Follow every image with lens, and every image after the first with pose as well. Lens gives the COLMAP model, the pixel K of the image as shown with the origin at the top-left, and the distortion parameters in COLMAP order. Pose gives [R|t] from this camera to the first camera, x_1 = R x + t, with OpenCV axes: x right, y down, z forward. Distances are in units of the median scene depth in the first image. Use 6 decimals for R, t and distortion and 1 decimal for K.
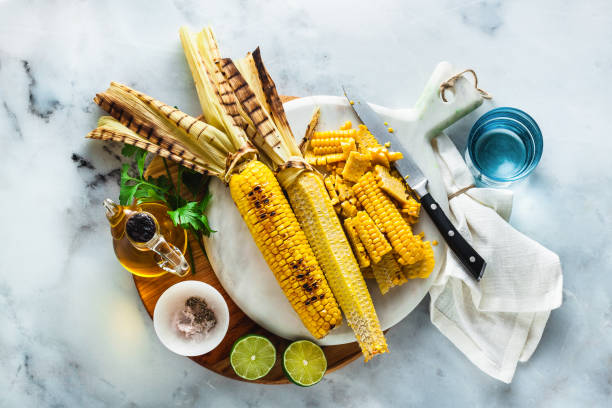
lens RADIAL K [[1831.5, 0, 306.0], [0, 1831.5, 204.0], [0, 0, 1]] dist [0.052775, -0.016770]
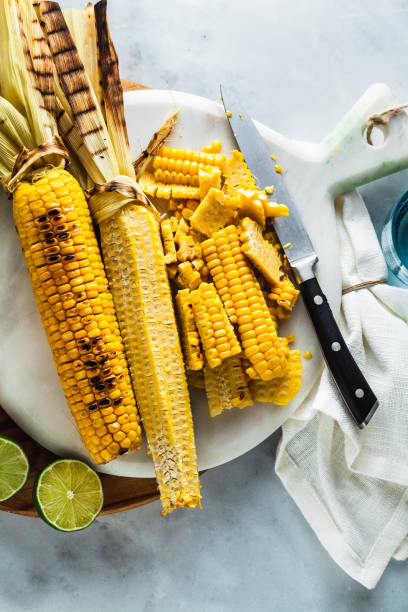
lens RADIAL K [[1831.5, 0, 204.0], [0, 1831.5, 306.0], [0, 0, 1]] dist [0.052775, -0.016770]
pose [[0.975658, 0.216006, 0.037843, 0.006701], [-0.217273, 0.975542, 0.033312, -0.009168], [-0.029722, -0.040724, 0.998728, 0.359186]]
